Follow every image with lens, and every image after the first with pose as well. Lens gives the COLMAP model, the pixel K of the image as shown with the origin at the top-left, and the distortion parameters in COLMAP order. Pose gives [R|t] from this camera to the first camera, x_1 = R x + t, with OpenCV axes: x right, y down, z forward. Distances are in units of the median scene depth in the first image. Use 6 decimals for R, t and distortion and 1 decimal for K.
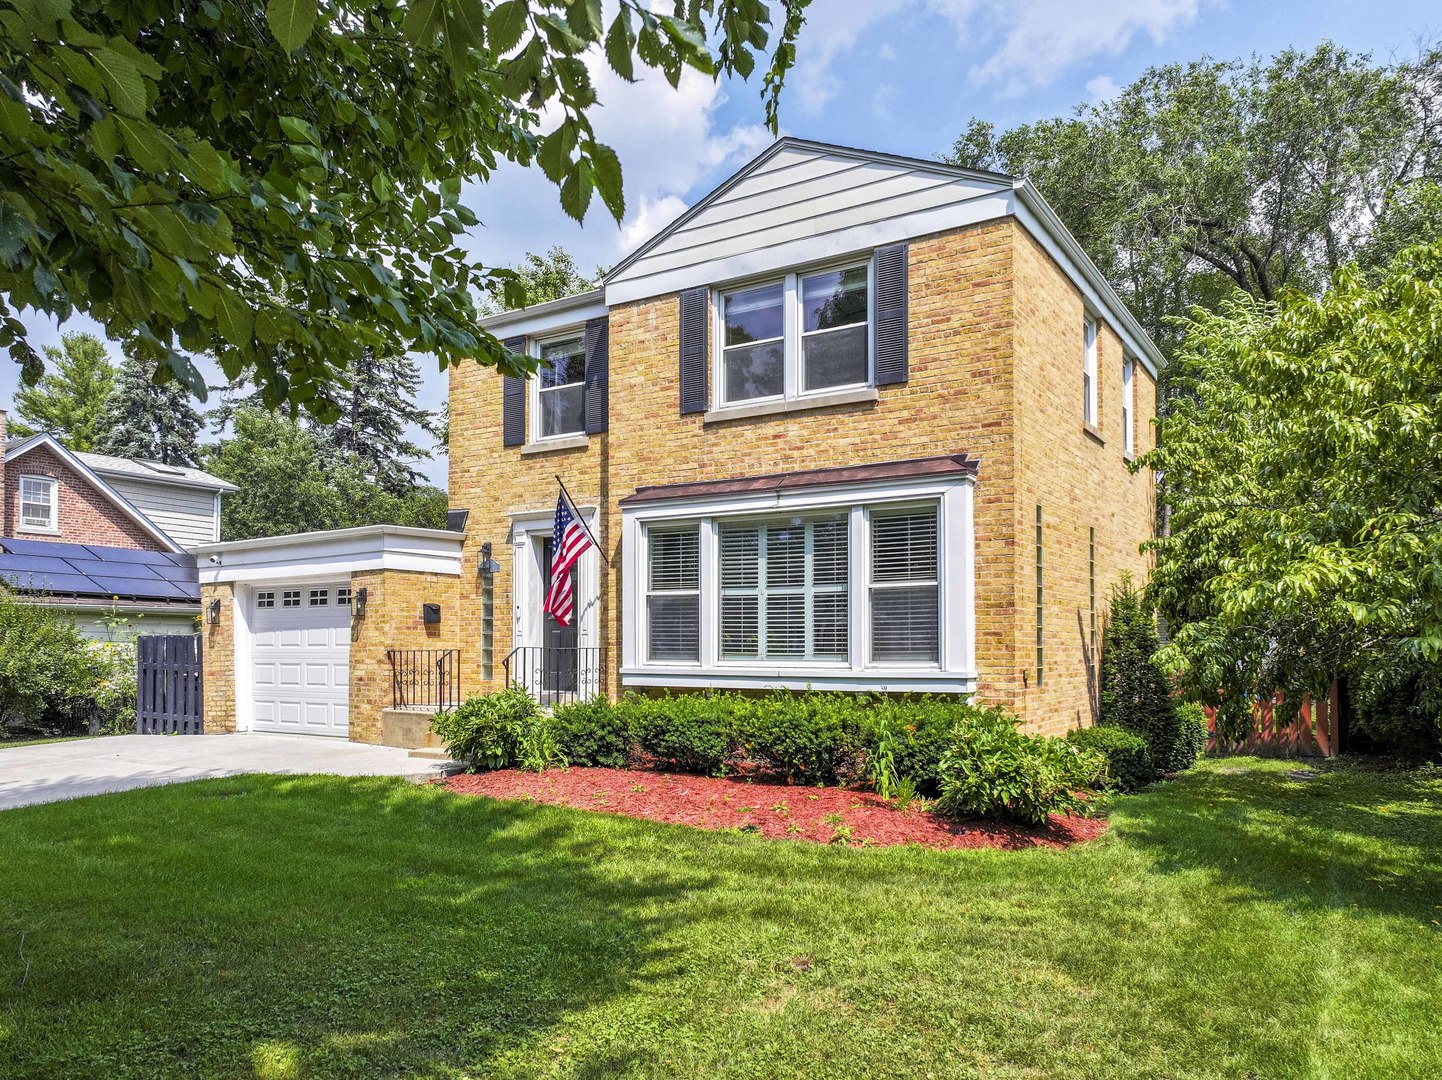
lens RADIAL K [[1036.9, 0, 722.2], [0, 1036.9, 638.5], [0, 0, 1]] dist [0.002284, 0.000991]
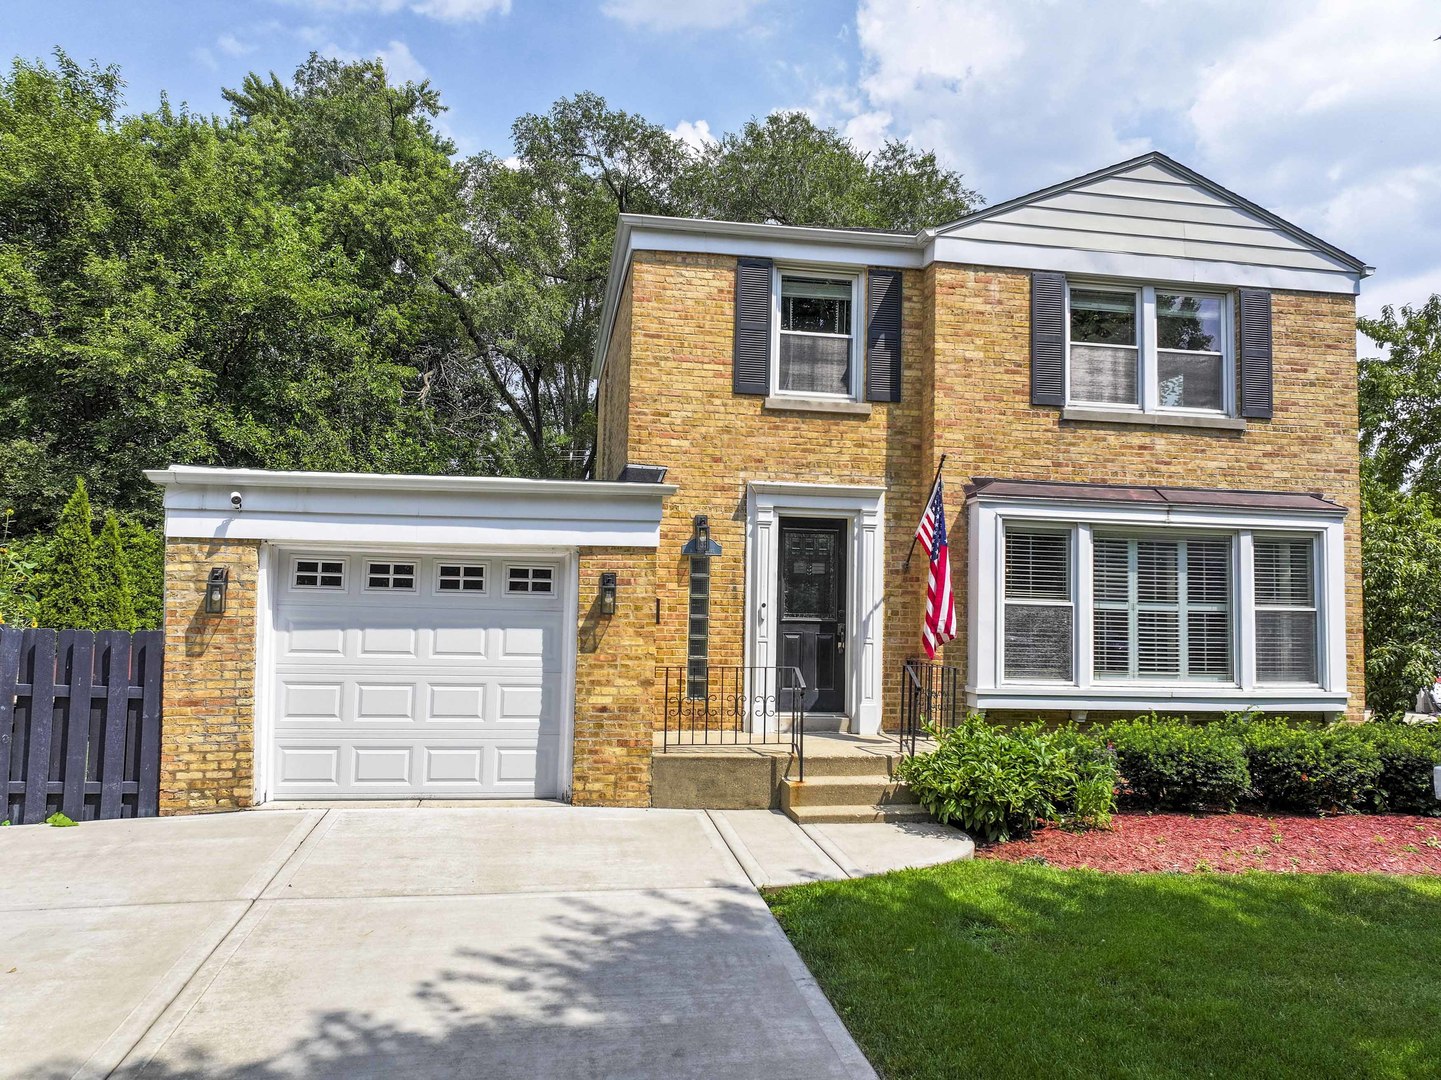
lens RADIAL K [[1029.2, 0, 720.5], [0, 1029.2, 540.0], [0, 0, 1]] dist [0.000175, -0.001843]
pose [[0.748263, 0.063171, 0.660388, -0.857865], [-0.030236, 0.997669, -0.061175, -0.036256], [-0.662713, 0.025808, 0.748429, 0.530171]]
